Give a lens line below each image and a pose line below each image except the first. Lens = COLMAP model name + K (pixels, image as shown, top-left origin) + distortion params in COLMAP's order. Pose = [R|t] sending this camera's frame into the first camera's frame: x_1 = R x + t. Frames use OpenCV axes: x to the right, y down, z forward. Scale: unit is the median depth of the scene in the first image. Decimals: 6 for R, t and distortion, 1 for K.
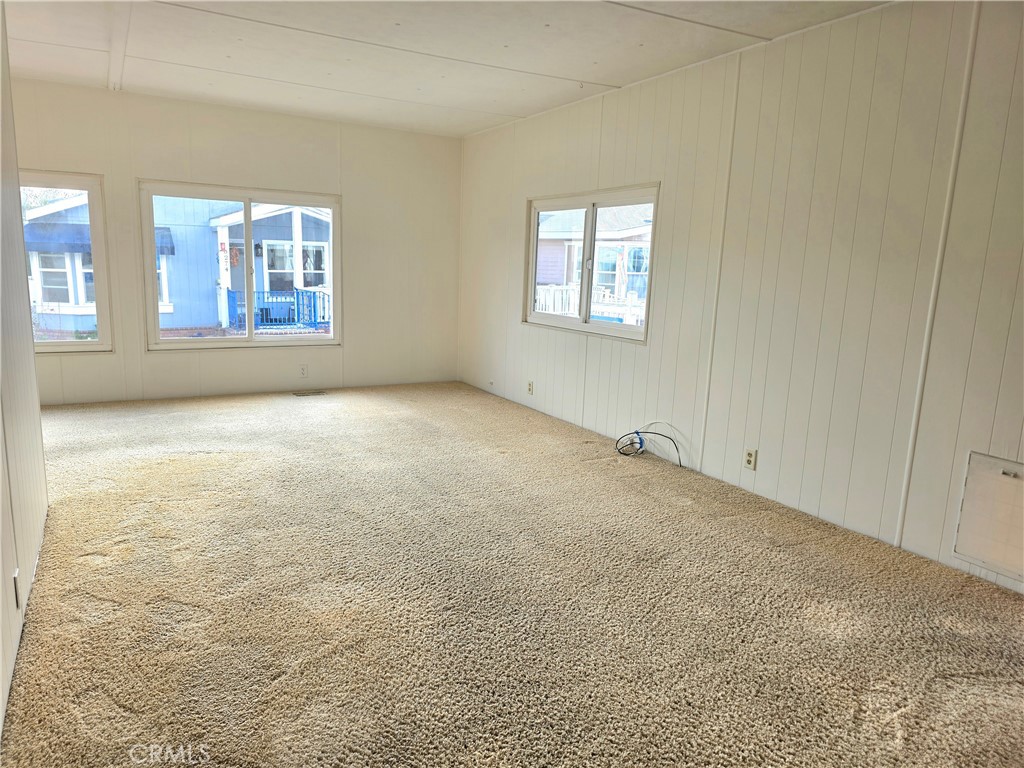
lens RADIAL K [[682.7, 0, 509.2], [0, 682.7, 389.6], [0, 0, 1]] dist [0.083024, -0.082969]
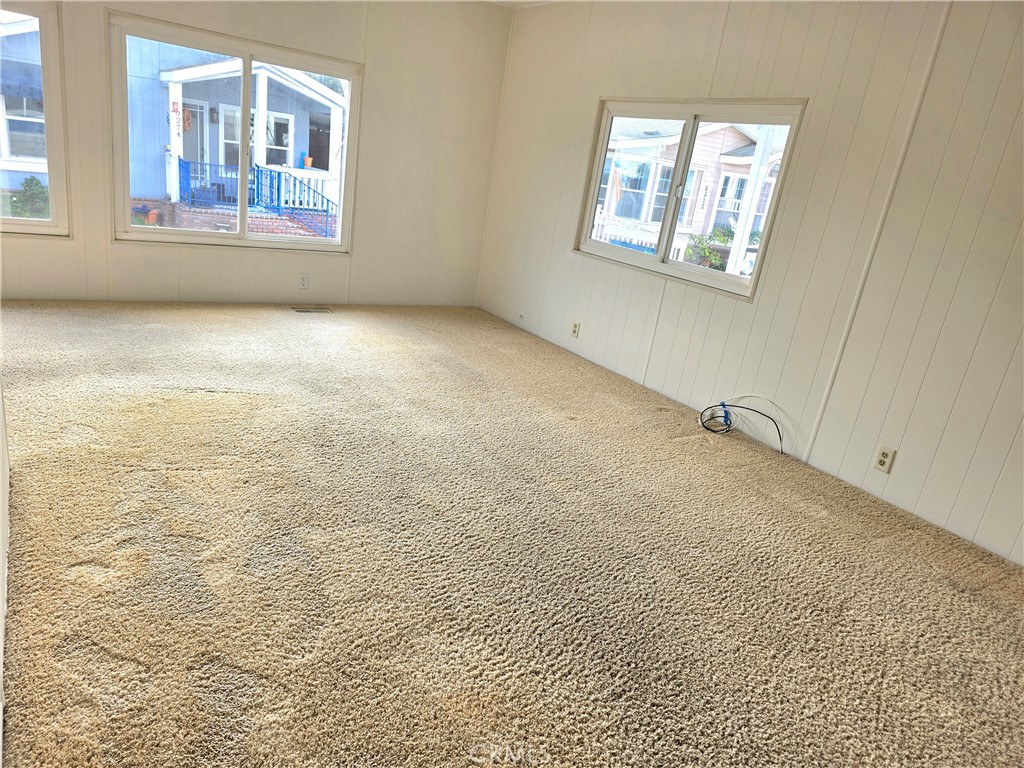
lens RADIAL K [[682.7, 0, 509.2], [0, 682.7, 389.6], [0, 0, 1]] dist [0.083024, -0.082969]
pose [[0.992176, 0.084413, 0.091988, -0.157376], [-0.096294, 0.986363, 0.133472, -0.043678], [-0.079467, -0.141285, 0.986774, 0.182738]]
